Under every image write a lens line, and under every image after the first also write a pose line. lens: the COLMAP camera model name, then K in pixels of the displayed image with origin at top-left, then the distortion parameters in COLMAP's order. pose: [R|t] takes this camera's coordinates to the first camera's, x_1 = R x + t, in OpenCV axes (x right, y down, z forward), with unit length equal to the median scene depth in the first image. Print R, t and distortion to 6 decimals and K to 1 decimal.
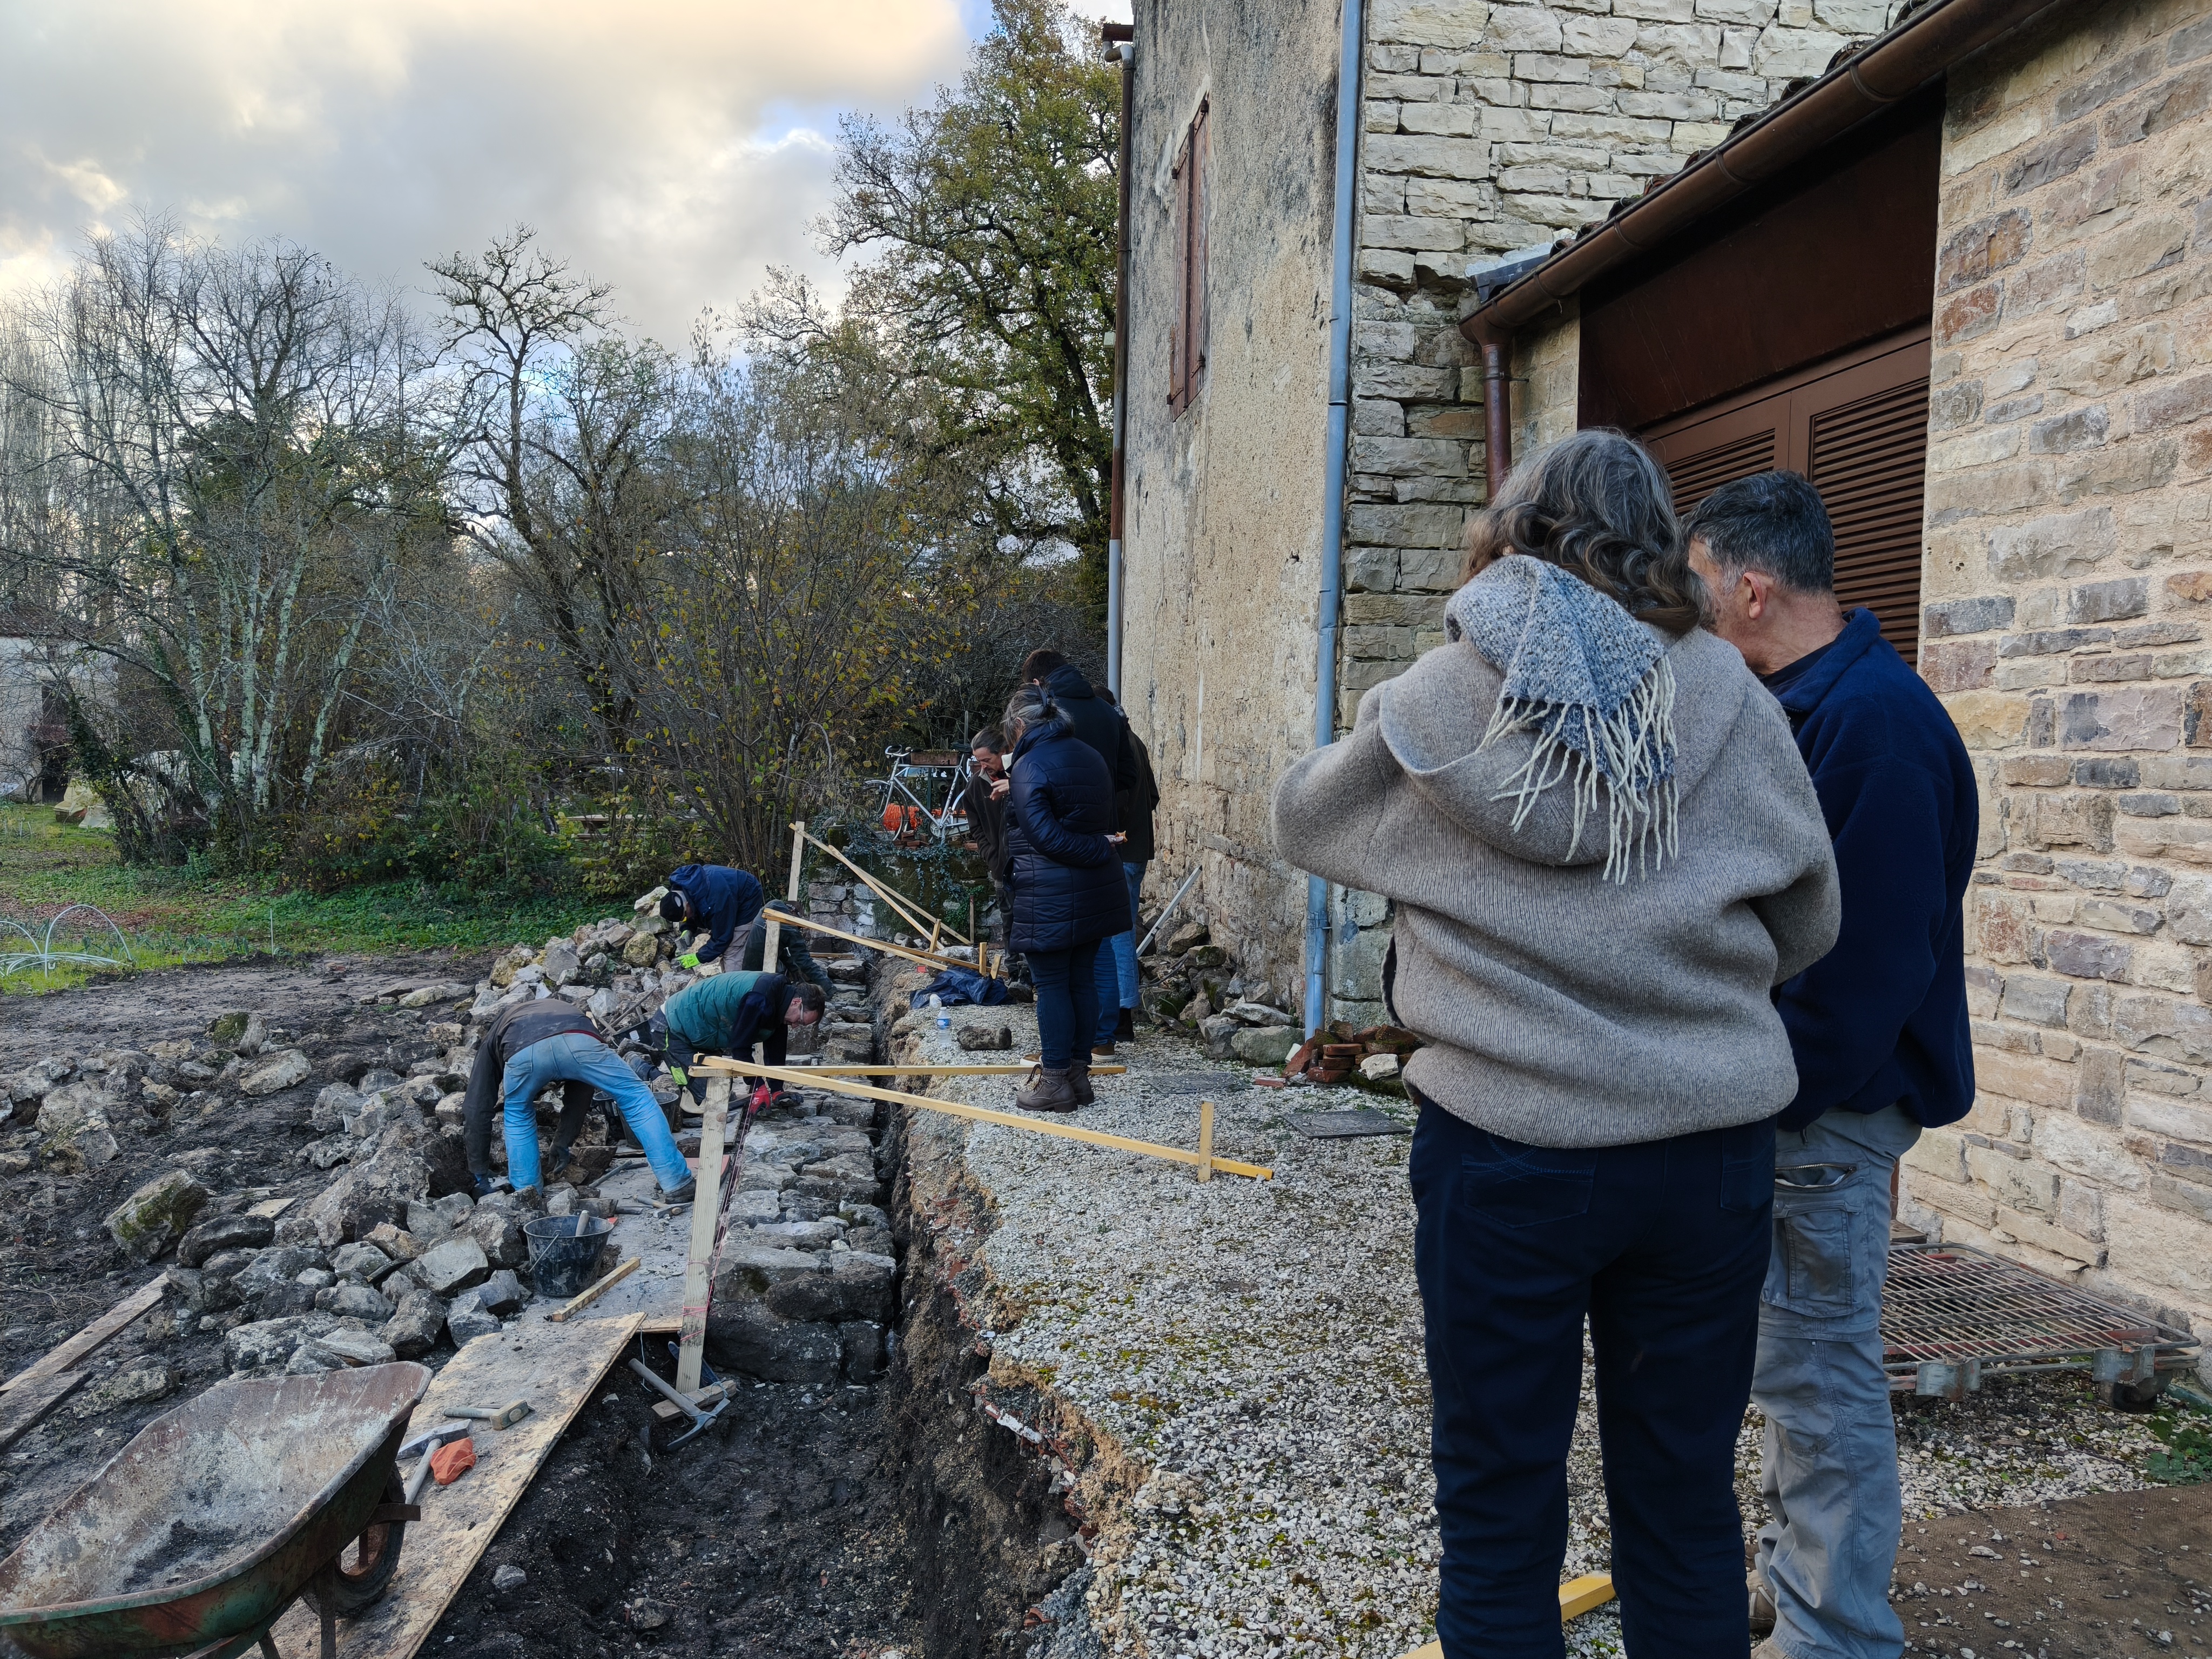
lens RADIAL K [[1545.9, 0, 1106.0], [0, 1545.9, 829.5], [0, 0, 1]] dist [0.013146, 0.000706]
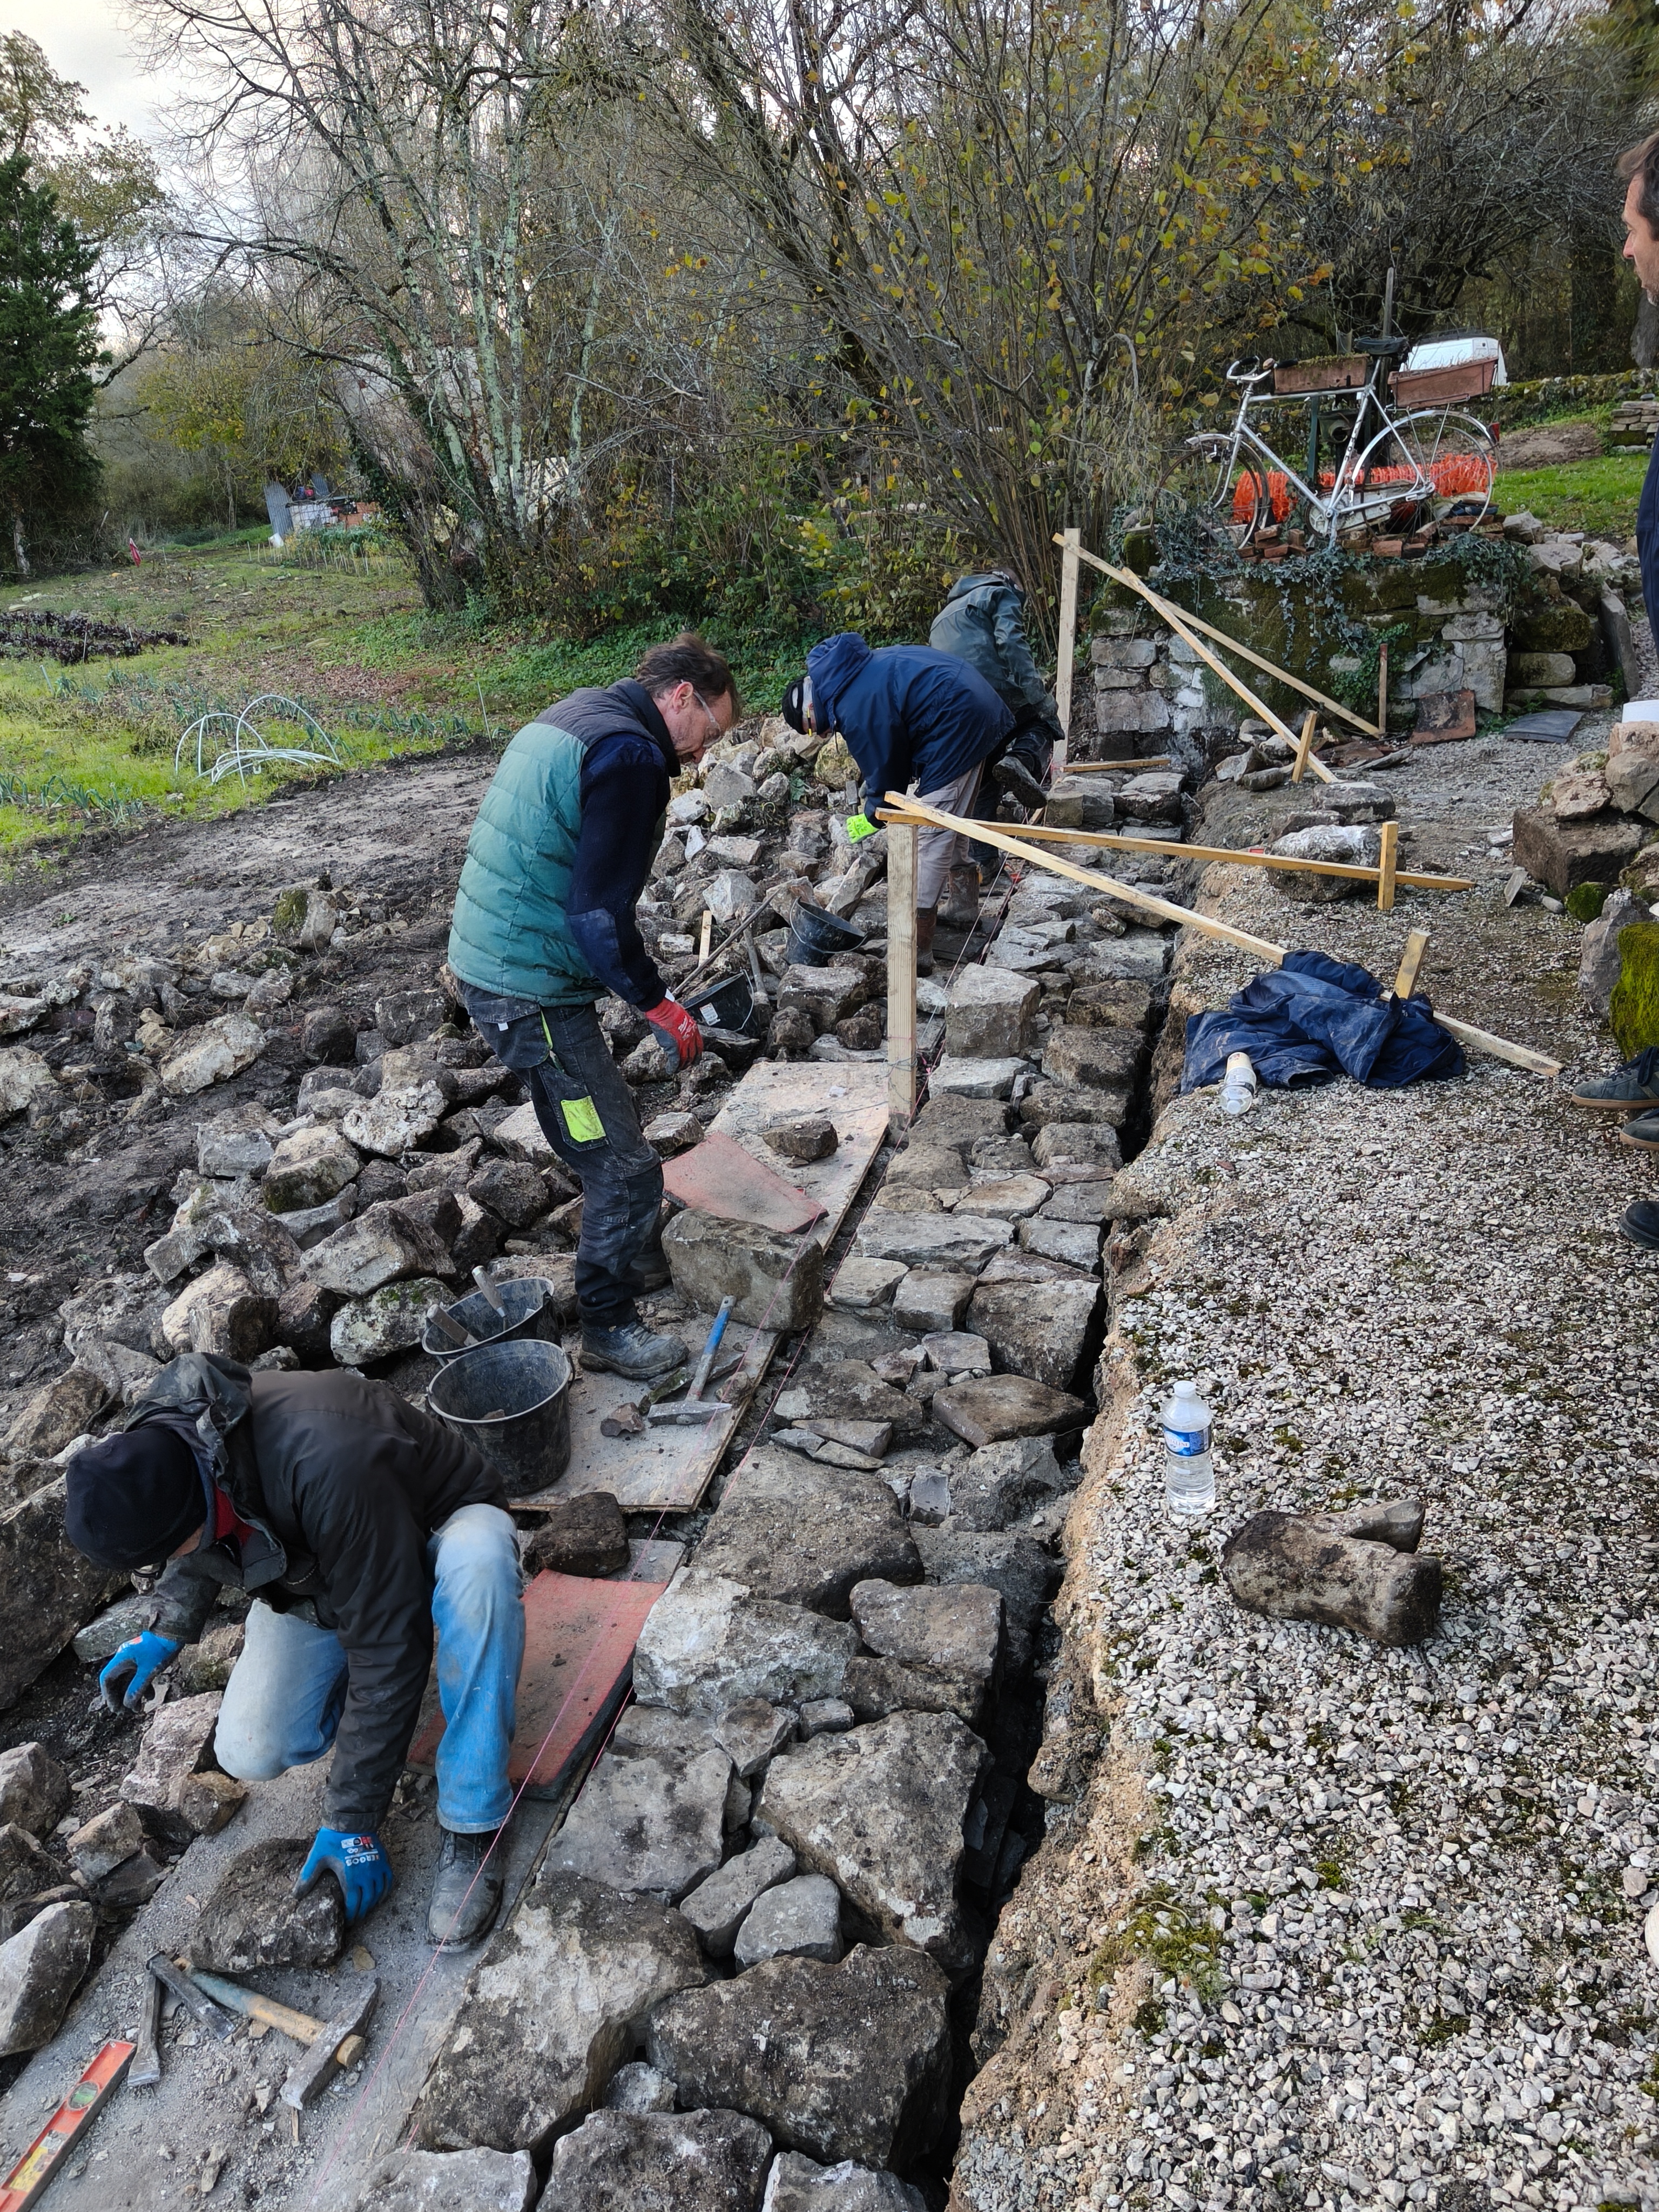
lens RADIAL K [[1545.9, 0, 829.5], [0, 1545.9, 1106.0], [0, 0, 1]] dist [0.013146, 0.000706]
pose [[0.908148, 0.068573, -0.412994, -0.027455], [0.092528, 0.929222, 0.357750, -0.019979], [0.408295, -0.363103, 0.837527, 0.402182]]
